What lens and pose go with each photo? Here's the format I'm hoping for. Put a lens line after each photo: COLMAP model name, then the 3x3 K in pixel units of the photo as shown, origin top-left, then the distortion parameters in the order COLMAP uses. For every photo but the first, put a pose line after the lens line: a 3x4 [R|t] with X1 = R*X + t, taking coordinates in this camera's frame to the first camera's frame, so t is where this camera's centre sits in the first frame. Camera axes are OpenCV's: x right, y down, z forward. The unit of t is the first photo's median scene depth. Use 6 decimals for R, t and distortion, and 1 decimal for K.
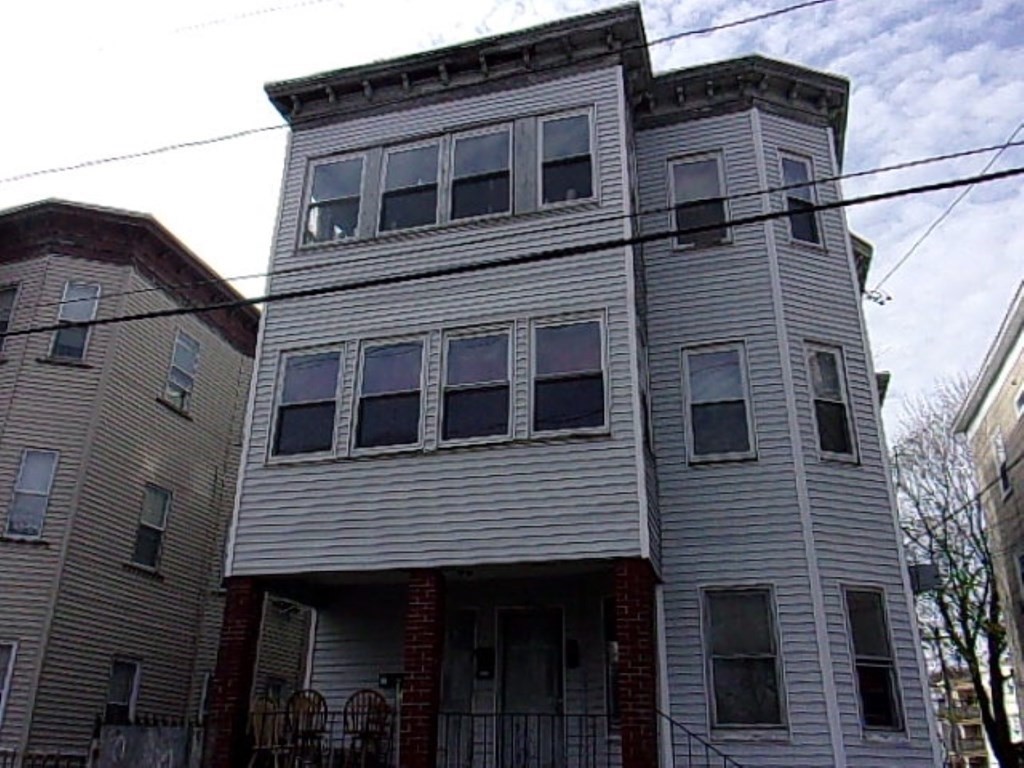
lens RADIAL K [[871.8, 0, 522.6], [0, 871.8, 383.4], [0, 0, 1]] dist [0.001333, -0.012342]
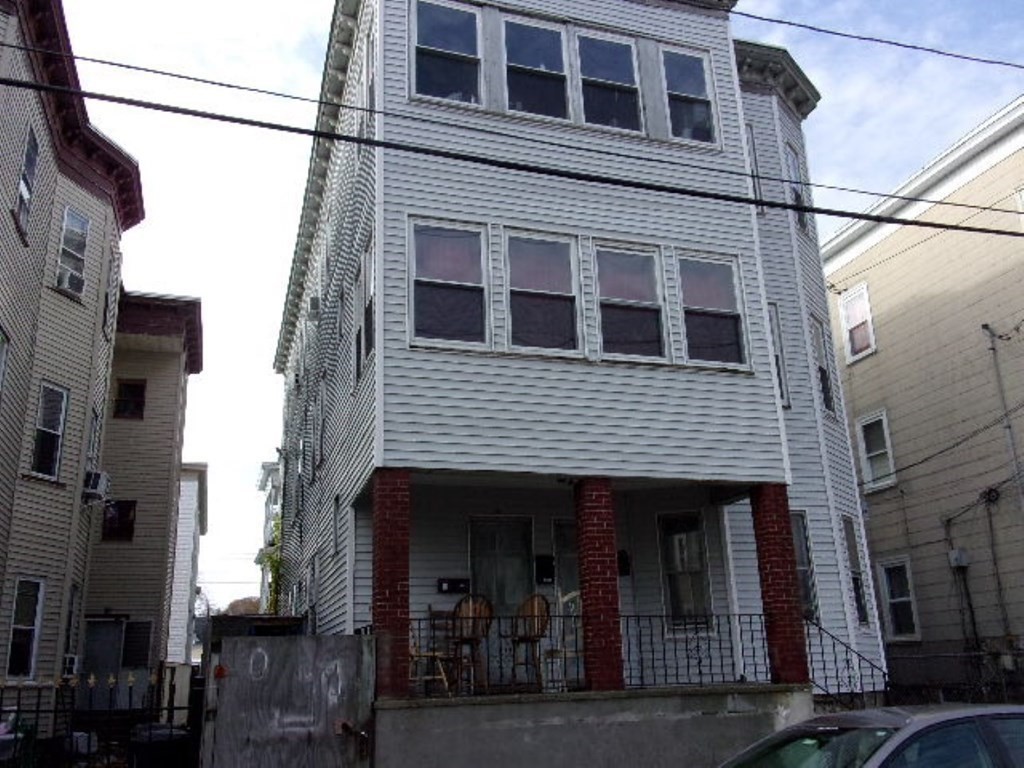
lens RADIAL K [[871.8, 0, 520.6], [0, 871.8, 392.4], [0, 0, 1]] dist [0.001333, -0.012342]
pose [[0.825188, 0.131186, 0.549414, -0.674884], [-0.192635, 0.979706, 0.055397, 0.070106], [-0.530996, -0.151549, 0.833712, 0.206303]]
